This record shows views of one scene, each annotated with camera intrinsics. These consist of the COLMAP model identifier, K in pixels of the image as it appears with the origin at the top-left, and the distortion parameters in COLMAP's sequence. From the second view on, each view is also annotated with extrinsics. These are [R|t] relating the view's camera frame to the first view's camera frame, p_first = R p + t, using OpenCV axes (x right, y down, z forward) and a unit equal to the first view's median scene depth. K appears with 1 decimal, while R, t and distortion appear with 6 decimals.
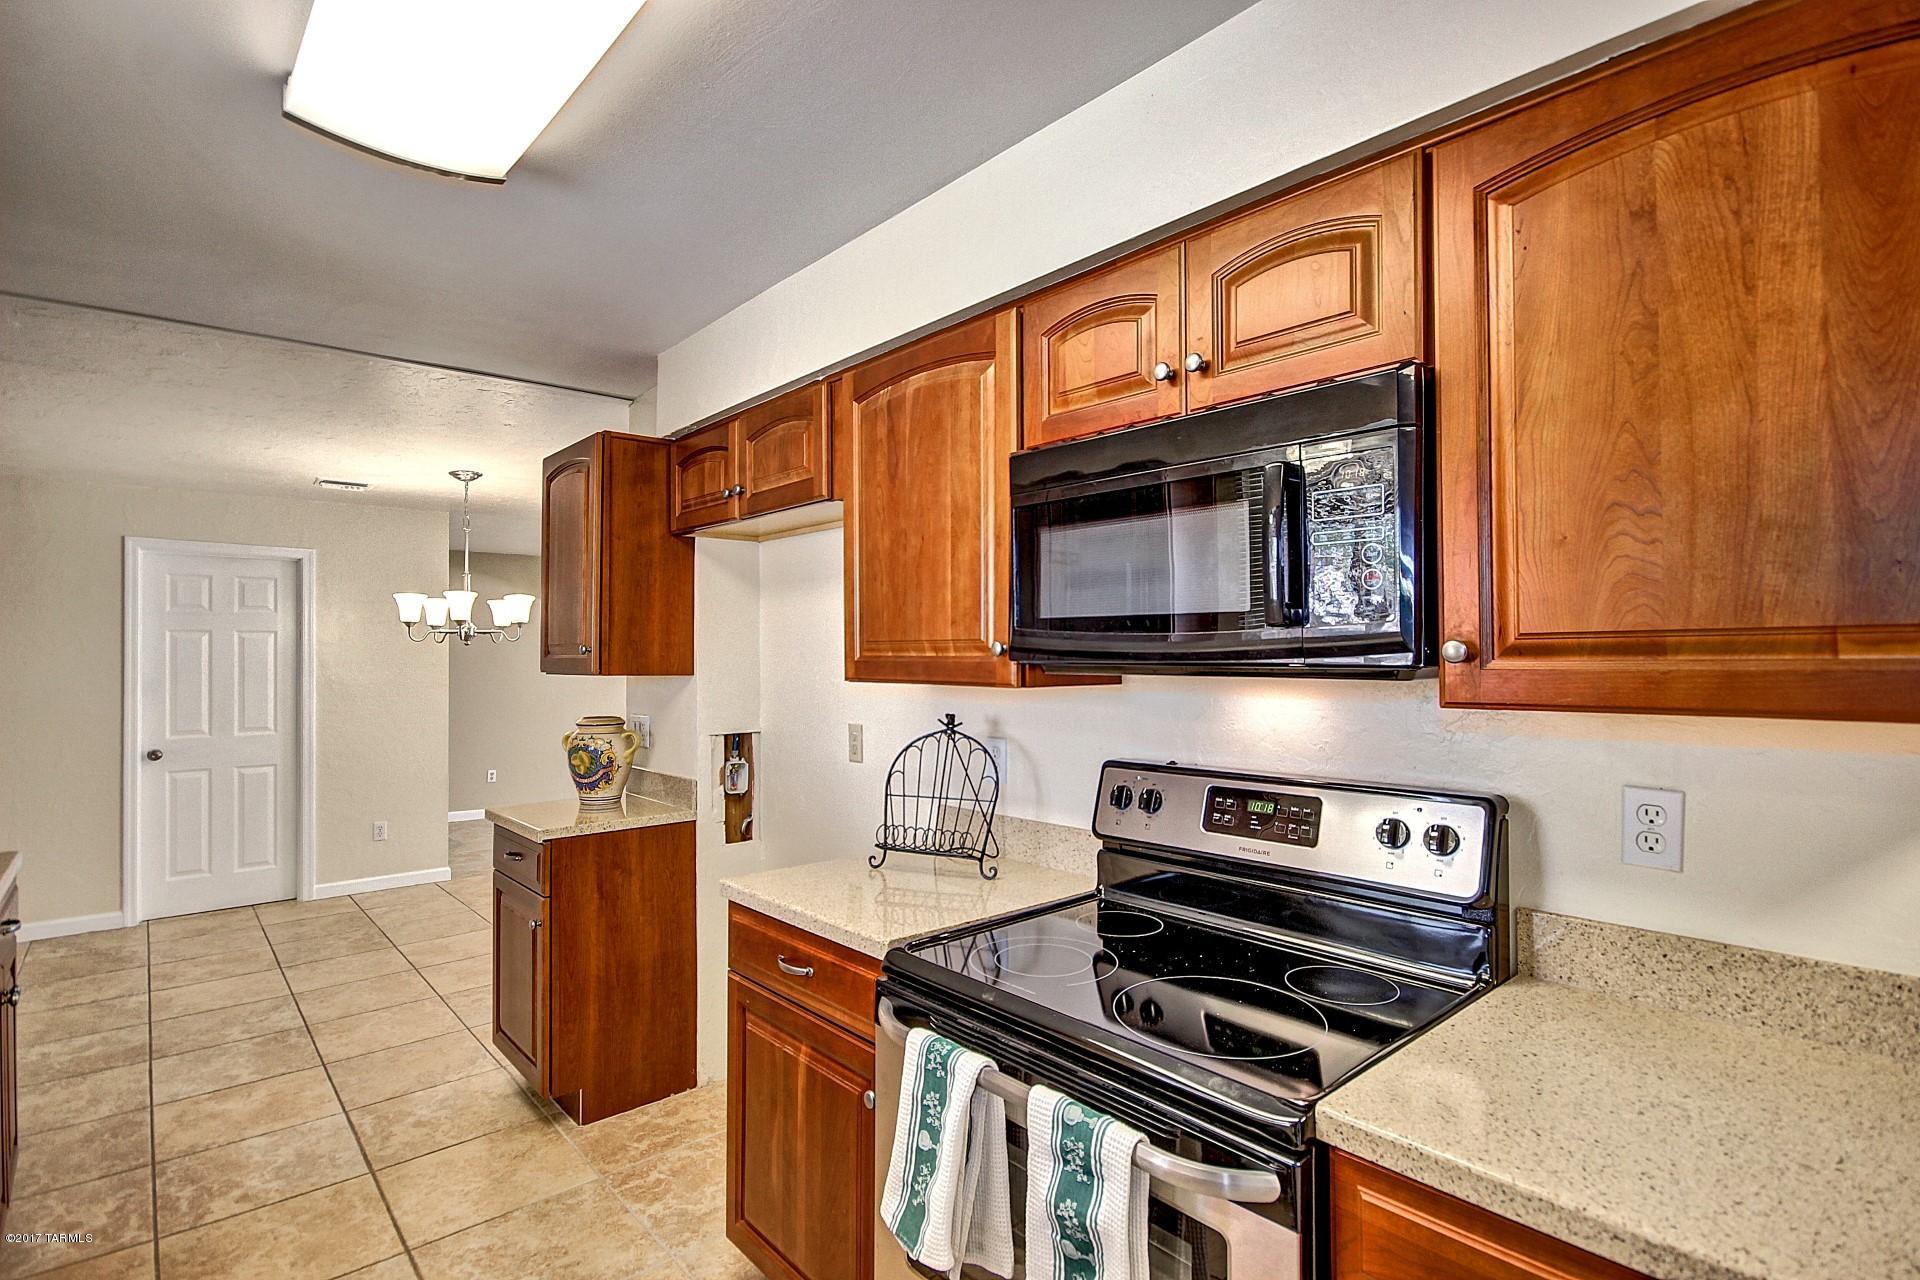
lens RADIAL K [[912.2, 0, 979.1], [0, 912.2, 643.4], [0, 0, 1]] dist [-0.005346, -0.005028]
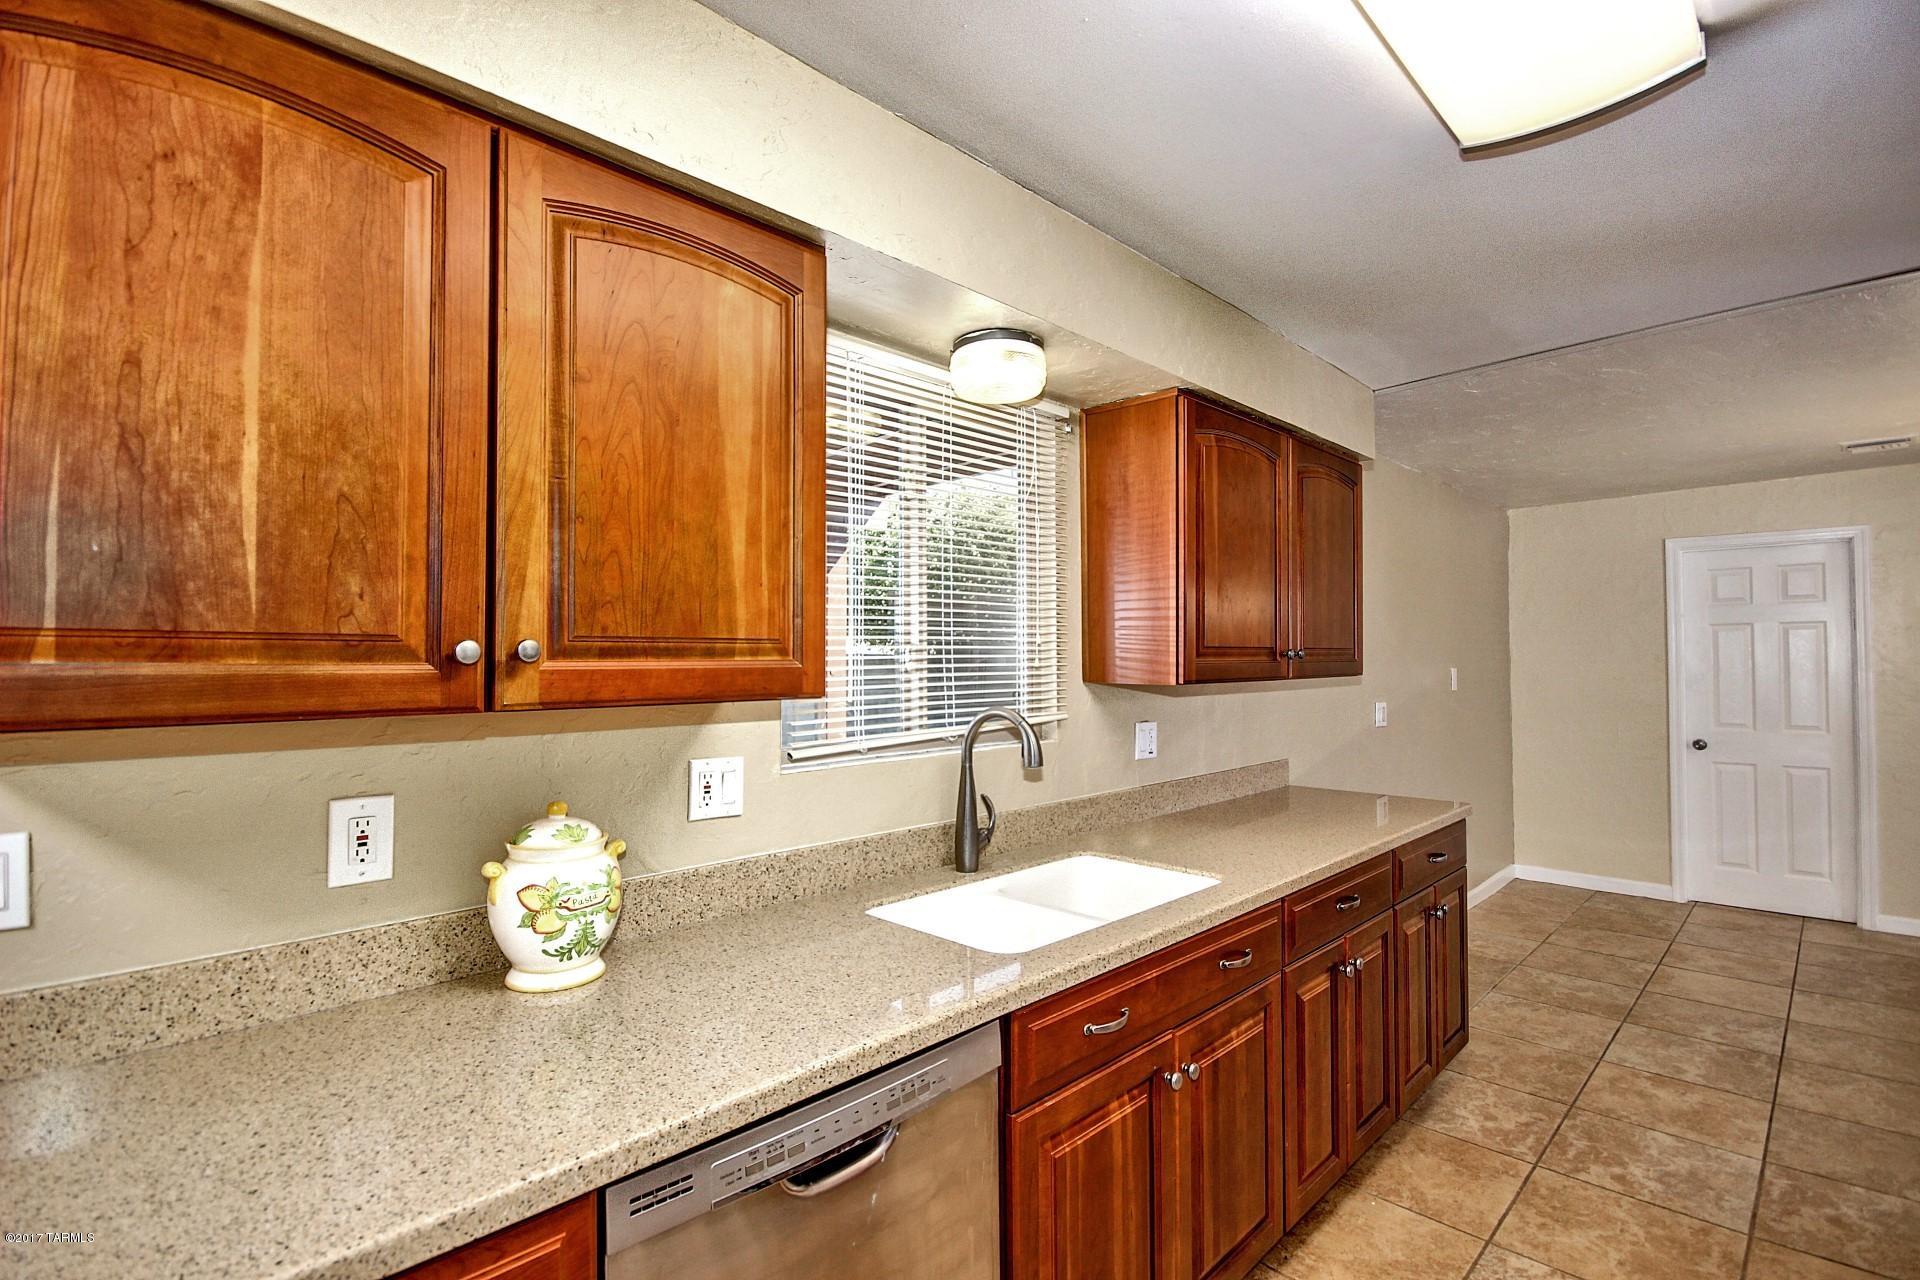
lens RADIAL K [[888.7, 0, 952.5], [0, 888.7, 647.8], [0, 0, 1]] dist [0.002020, -0.005185]
pose [[0.035859, -0.012474, -0.999279, 0.113303], [0.024529, 0.999632, -0.011599, 0.003388], [0.999056, -0.024095, 0.036151, 0.145649]]
